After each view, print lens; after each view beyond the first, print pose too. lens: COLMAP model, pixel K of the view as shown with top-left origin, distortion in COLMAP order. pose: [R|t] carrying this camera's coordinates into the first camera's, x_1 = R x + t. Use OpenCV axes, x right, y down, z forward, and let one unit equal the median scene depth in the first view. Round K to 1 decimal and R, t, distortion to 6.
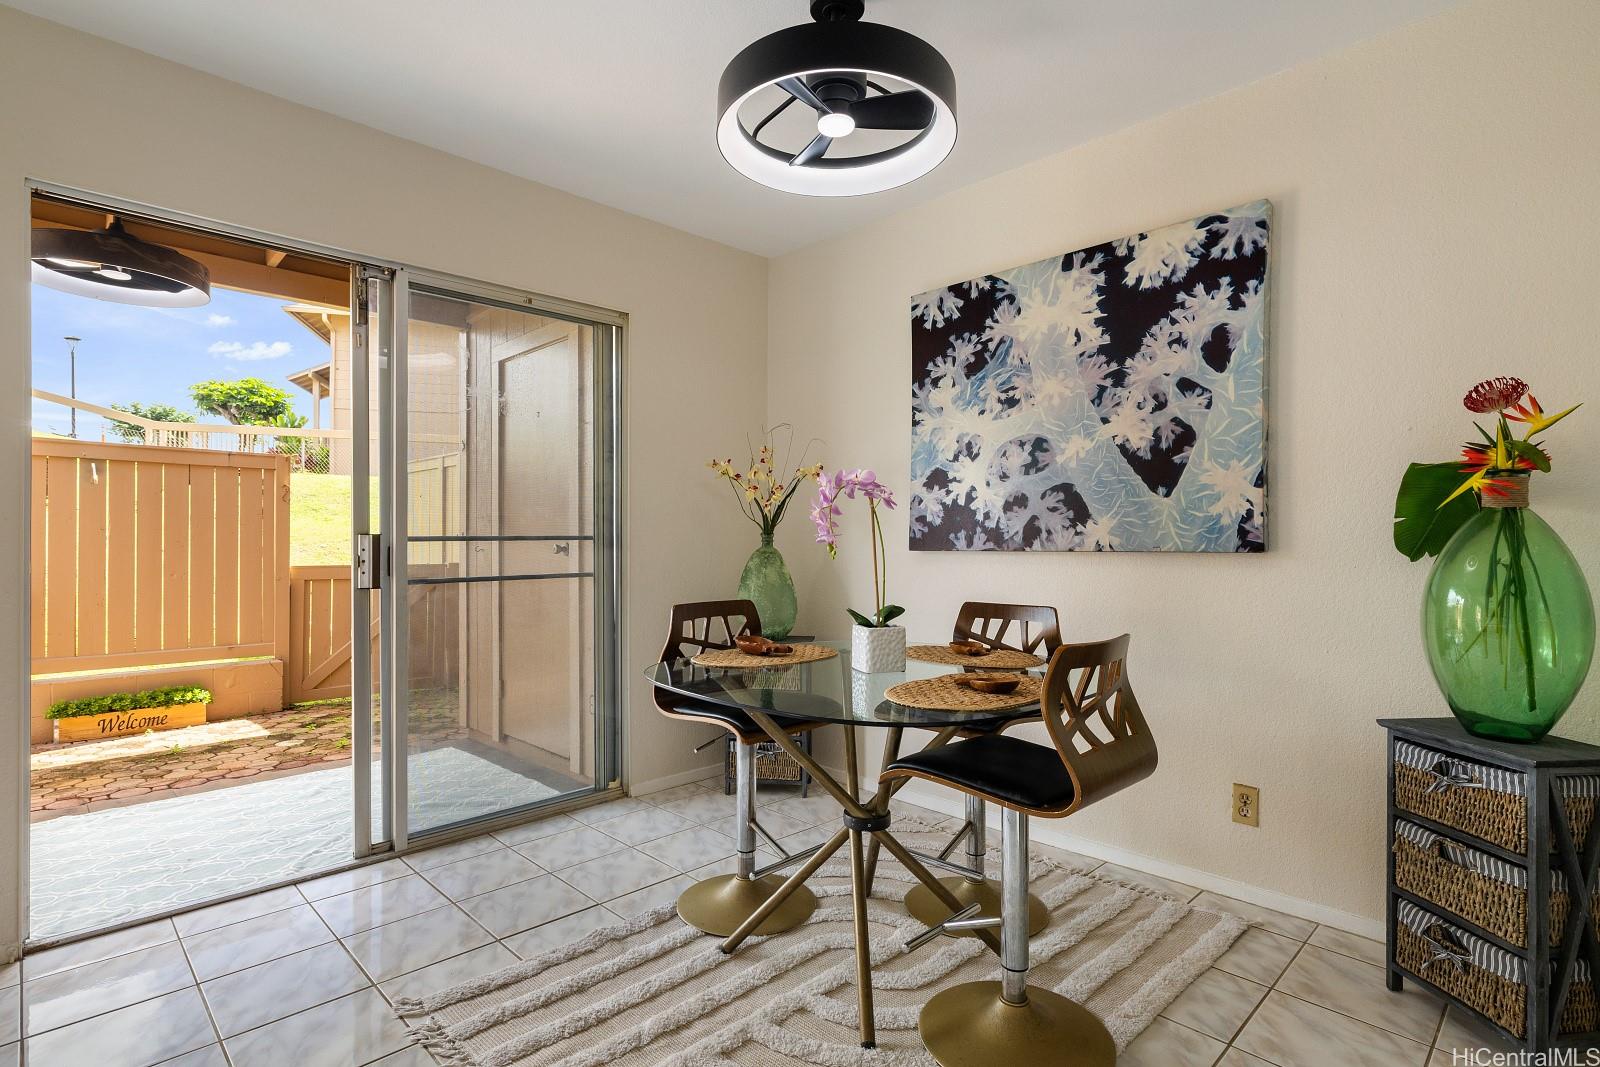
lens RADIAL K [[789.7, 0, 803.8], [0, 789.7, 539.6], [0, 0, 1]] dist [-0.011801, 0.000741]
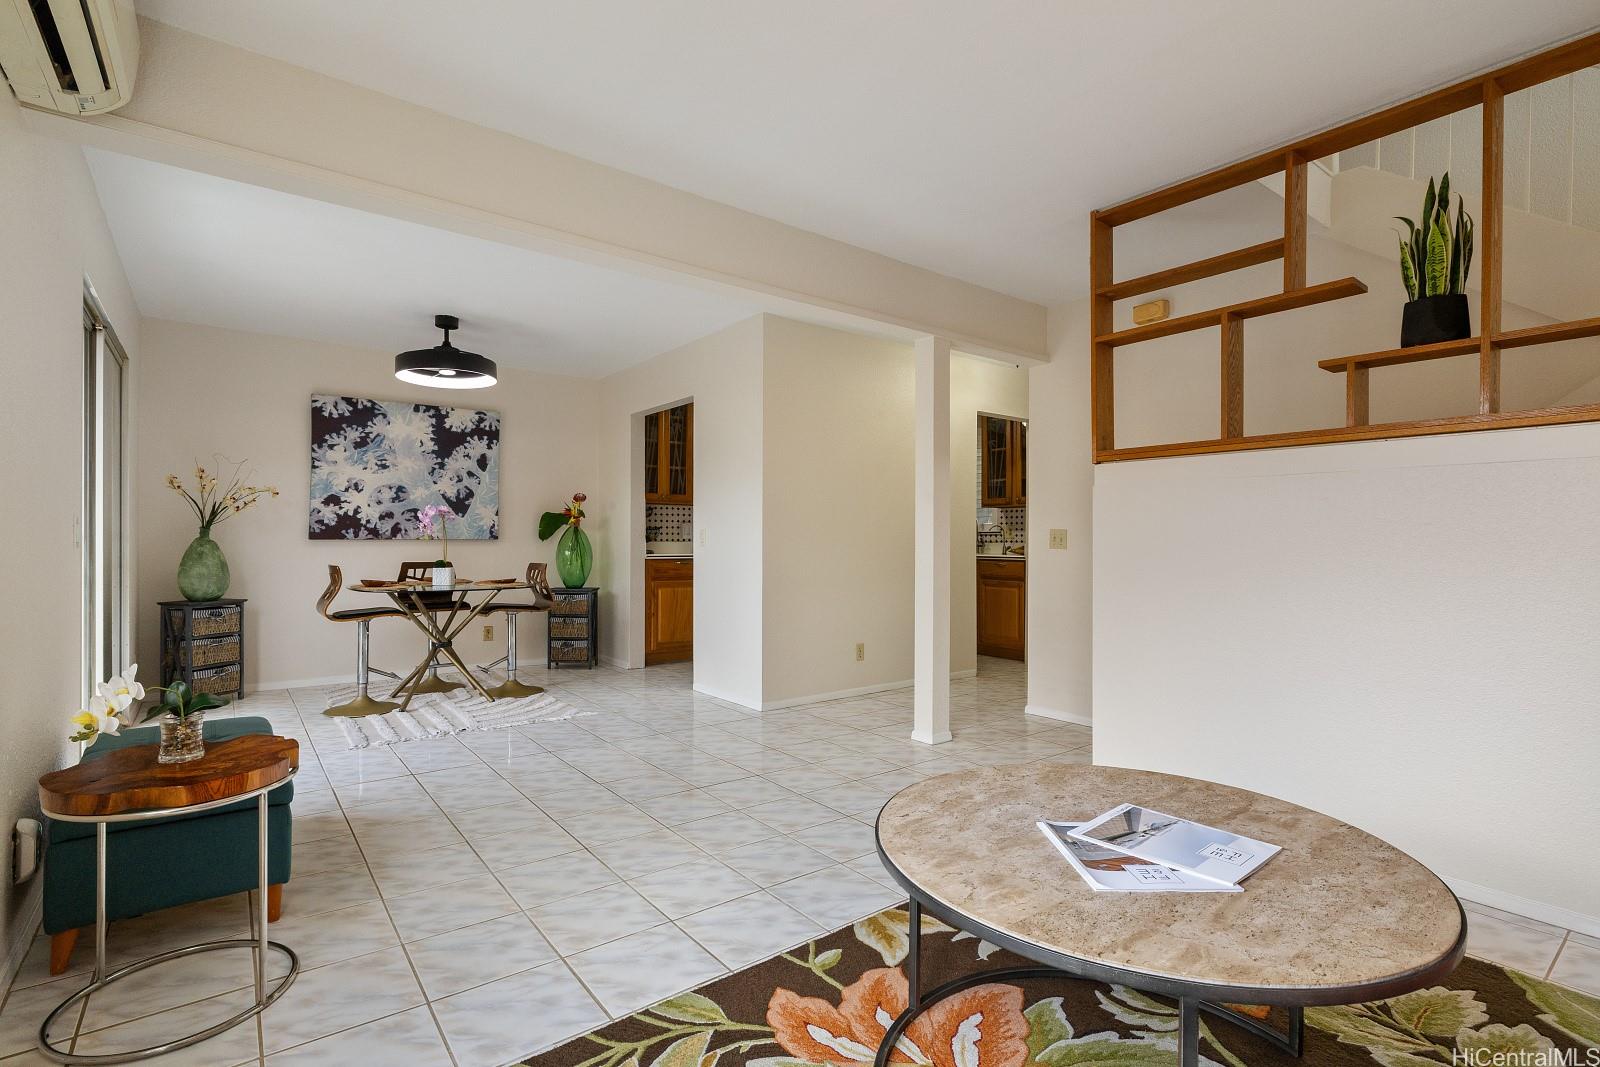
lens RADIAL K [[755.3, 0, 798.5], [0, 755.3, 541.0], [0, 0, 1]] dist [0.004397, 0.001026]
pose [[0.125586, -0.001994, 0.992081, -1.603324], [-0.005720, 0.999980, 0.002734, 0.007211], [-0.992066, -0.006018, 0.125572, -0.322178]]
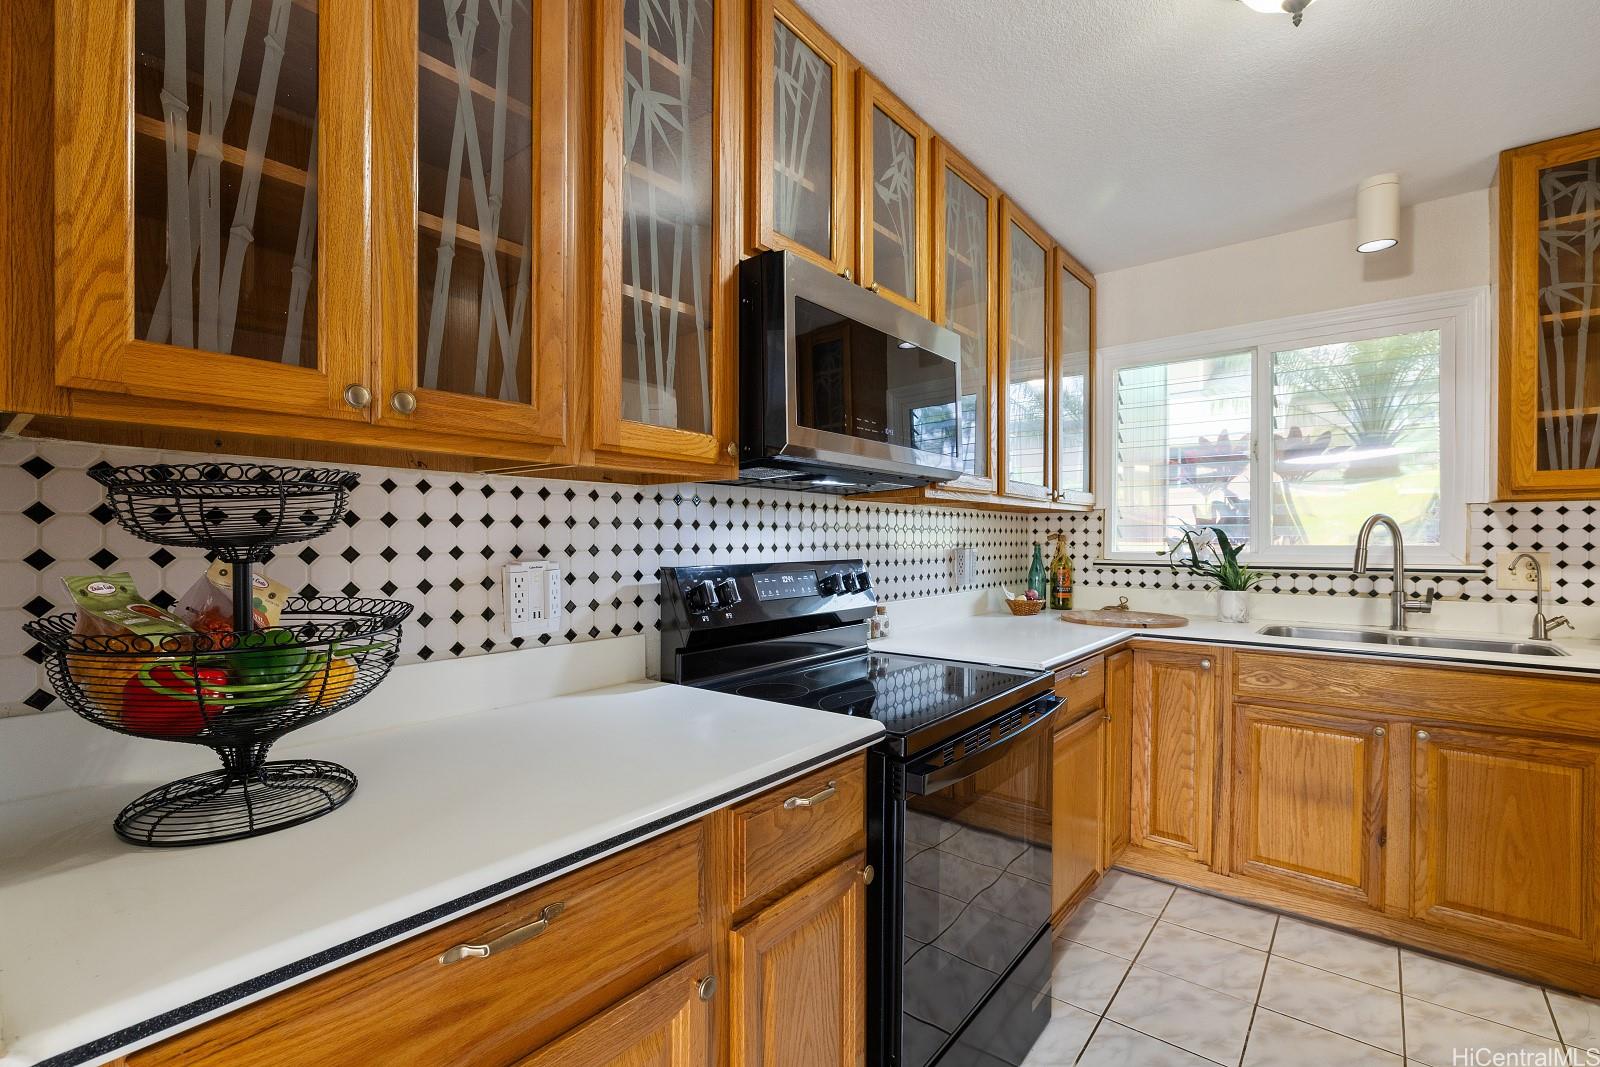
lens RADIAL K [[717.9, 0, 793.4], [0, 717.9, 548.4], [0, 0, 1]] dist [-0.000982, -0.000164]
pose [[-0.096893, -0.012085, 0.995221, 0.408536], [-0.001093, 0.999927, 0.012036, -0.060159], [-0.995294, 0.000079, -0.096899, 0.252479]]
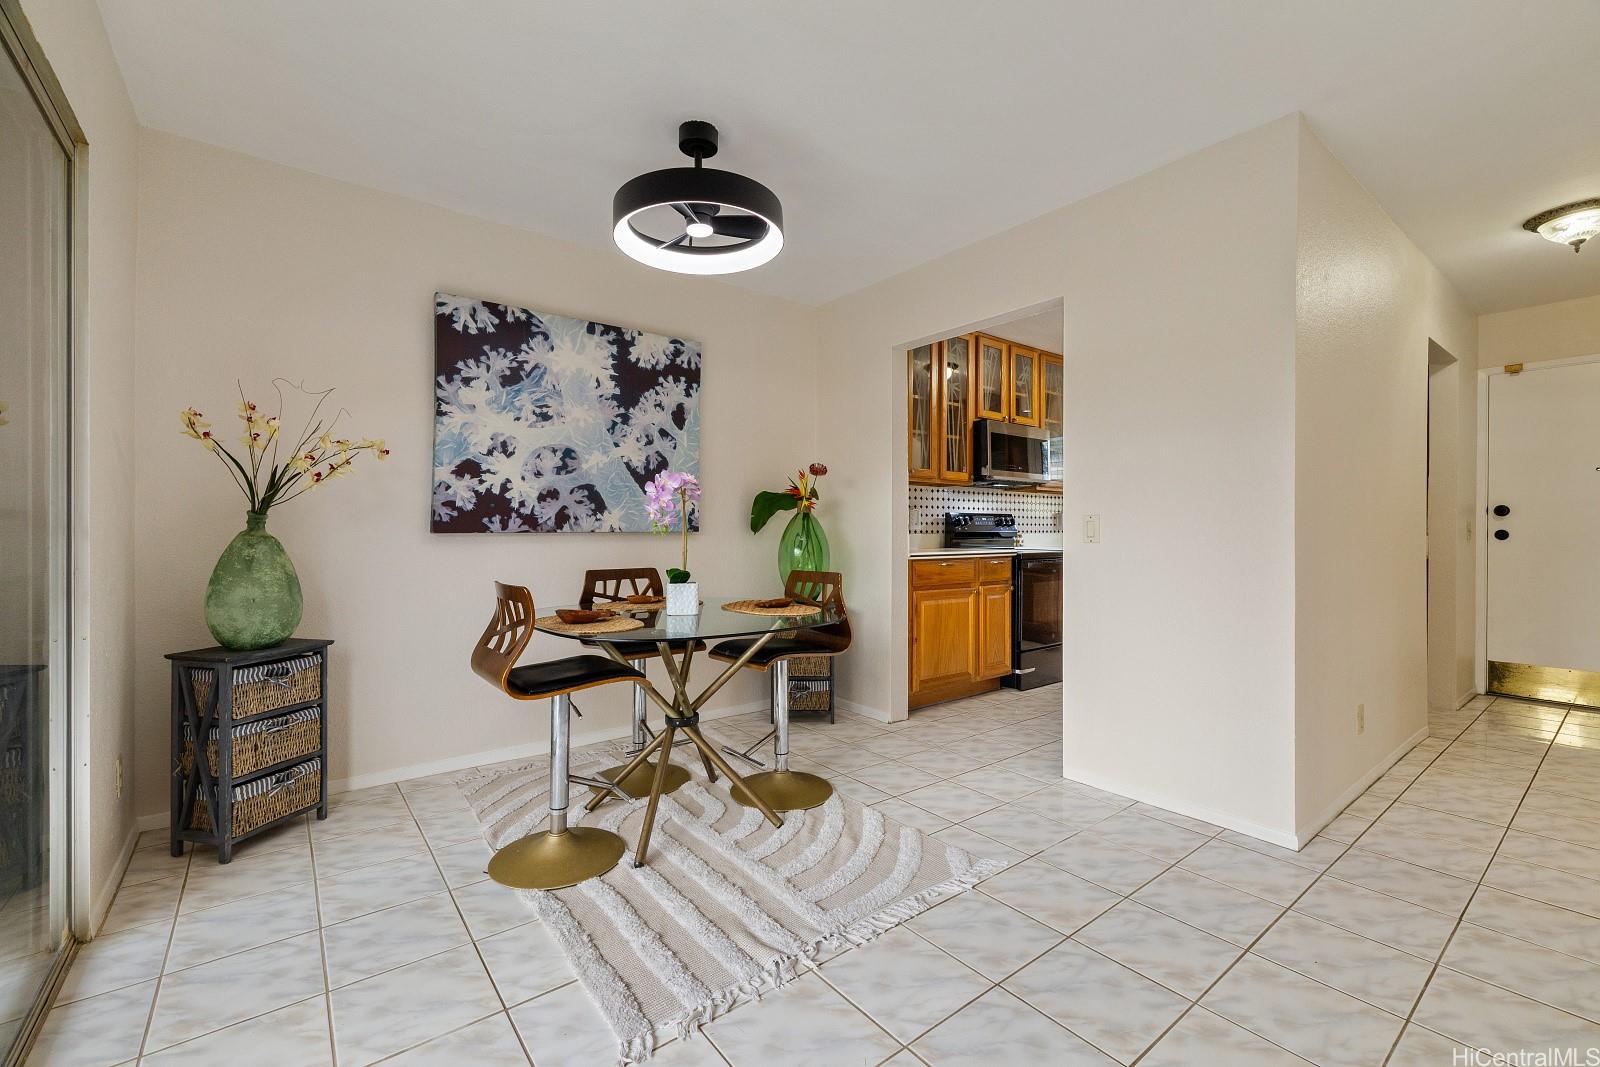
lens RADIAL K [[666.7, 0, 806.1], [0, 666.7, 530.9], [0, 0, 1]] dist [-0.006329, 0.001558]
pose [[0.115032, -0.001629, 0.993360, -0.796209], [-0.002664, 0.999995, 0.001948, 0.008923], [-0.993358, -0.002870, 0.115027, 0.469726]]
